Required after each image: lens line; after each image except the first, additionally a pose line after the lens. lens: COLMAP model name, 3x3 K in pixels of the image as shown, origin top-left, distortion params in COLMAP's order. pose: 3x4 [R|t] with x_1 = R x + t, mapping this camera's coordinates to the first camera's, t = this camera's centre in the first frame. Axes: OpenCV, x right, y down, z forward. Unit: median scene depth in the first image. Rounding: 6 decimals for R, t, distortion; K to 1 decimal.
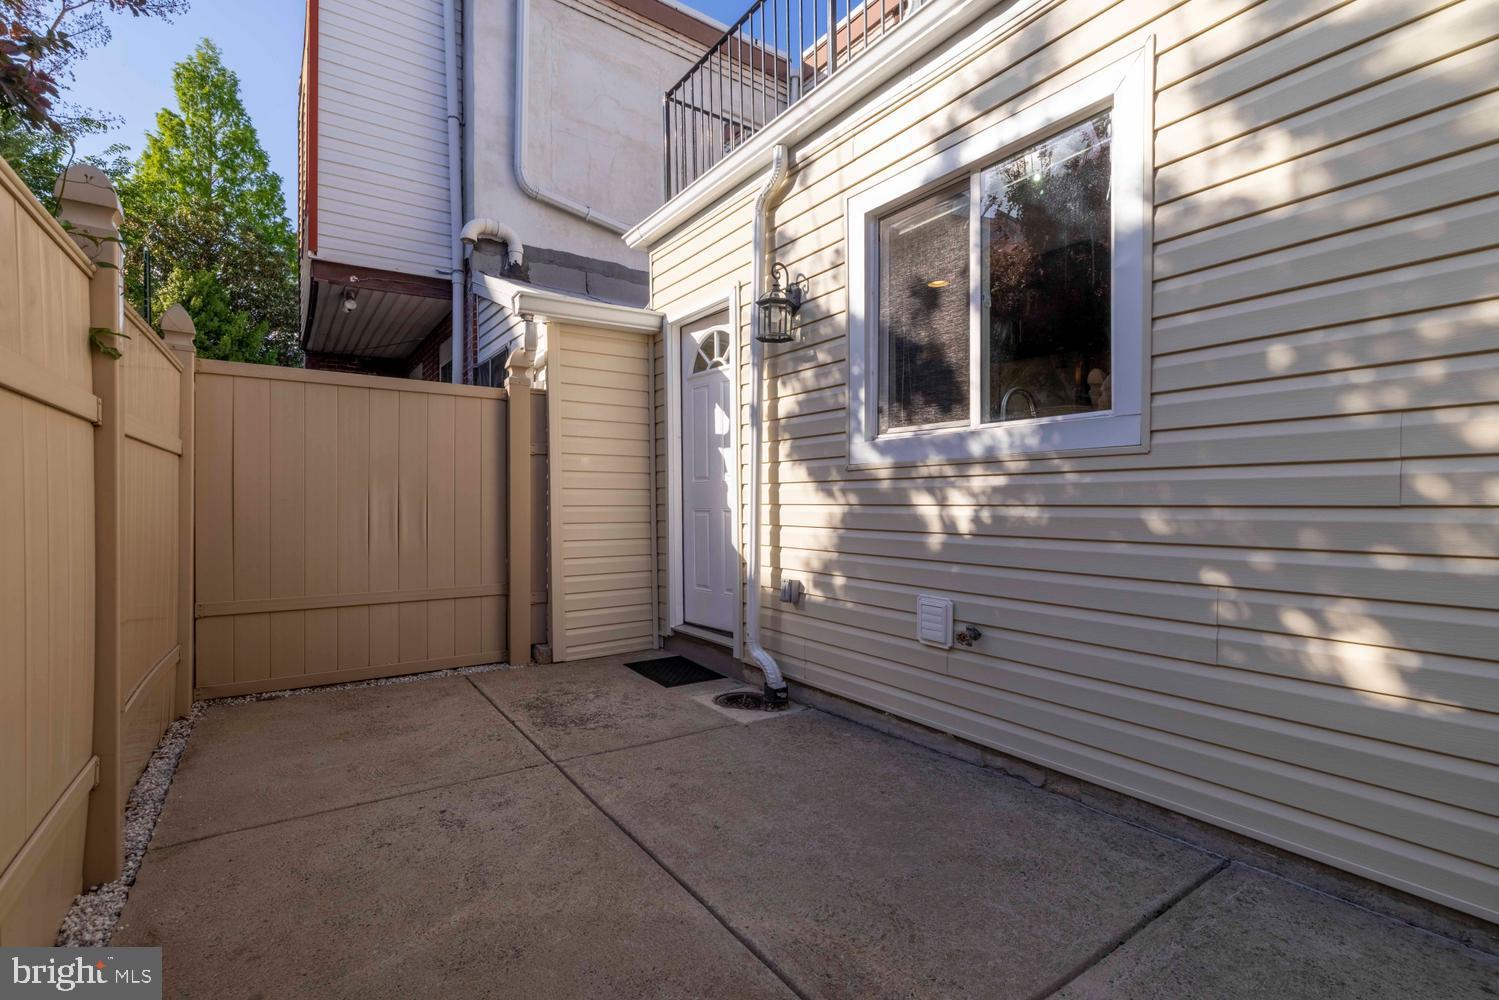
lens RADIAL K [[678.6, 0, 748.5], [0, 678.6, 505.7], [0, 0, 1]] dist [-0.000270, 0.000484]
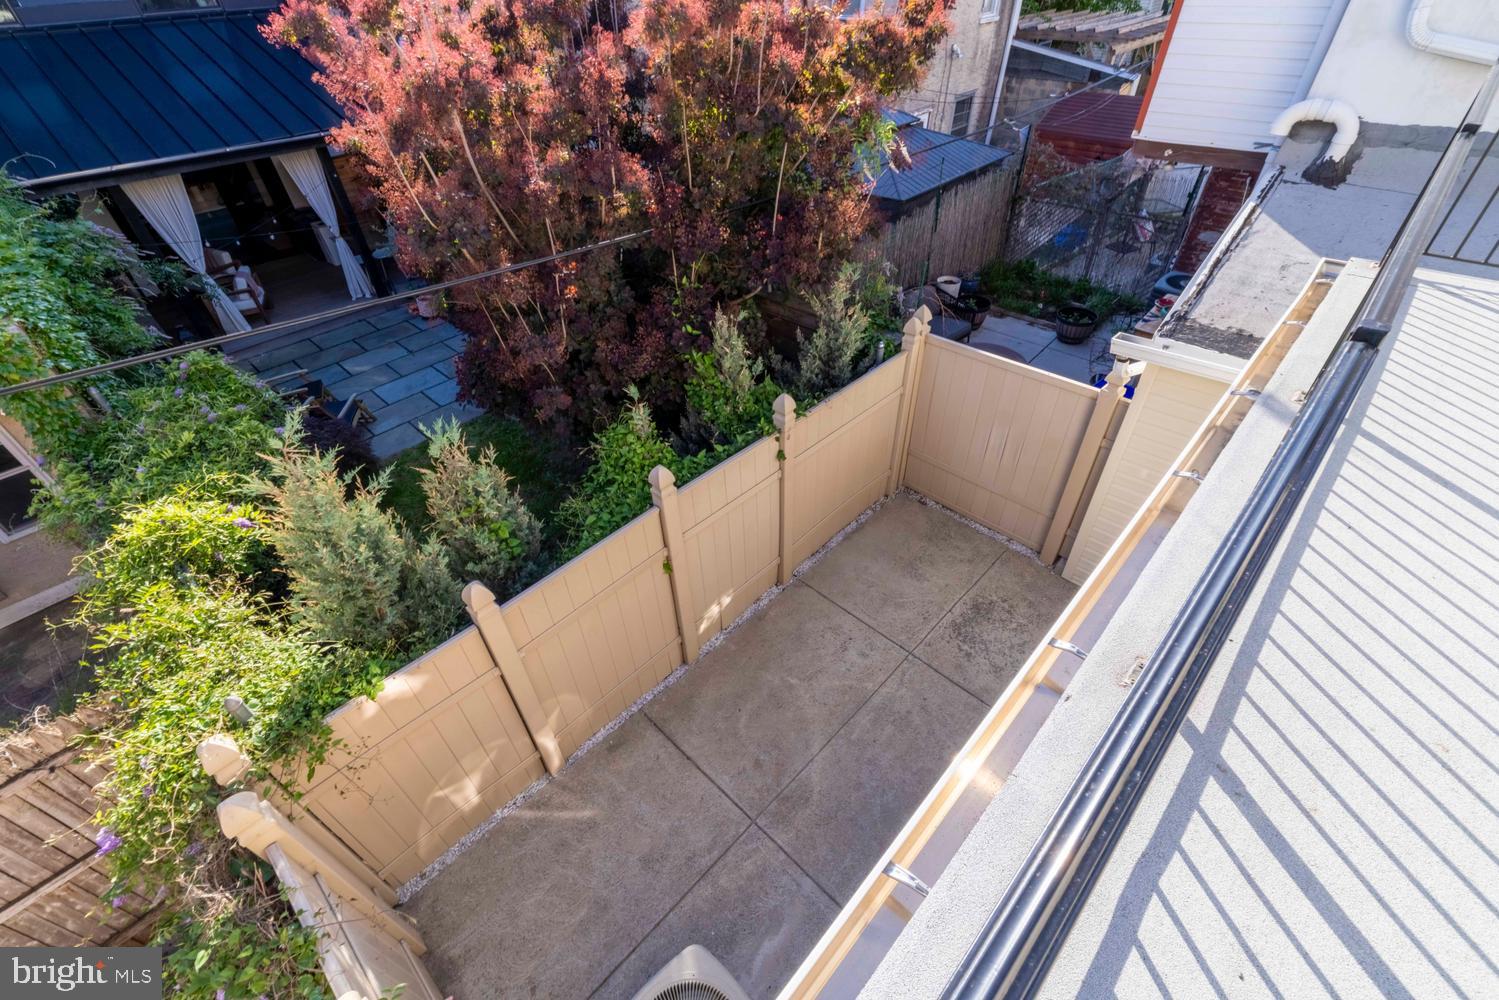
lens RADIAL K [[649.7, 0, 737.3], [0, 649.7, 470.9], [0, 0, 1]] dist [-0.000501, 0.000583]
pose [[0.184155, 0.603439, -0.775853, 0.705389], [0.046391, 0.783137, 0.620116, -1.130334], [0.981802, -0.150190, 0.116224, 0.283265]]
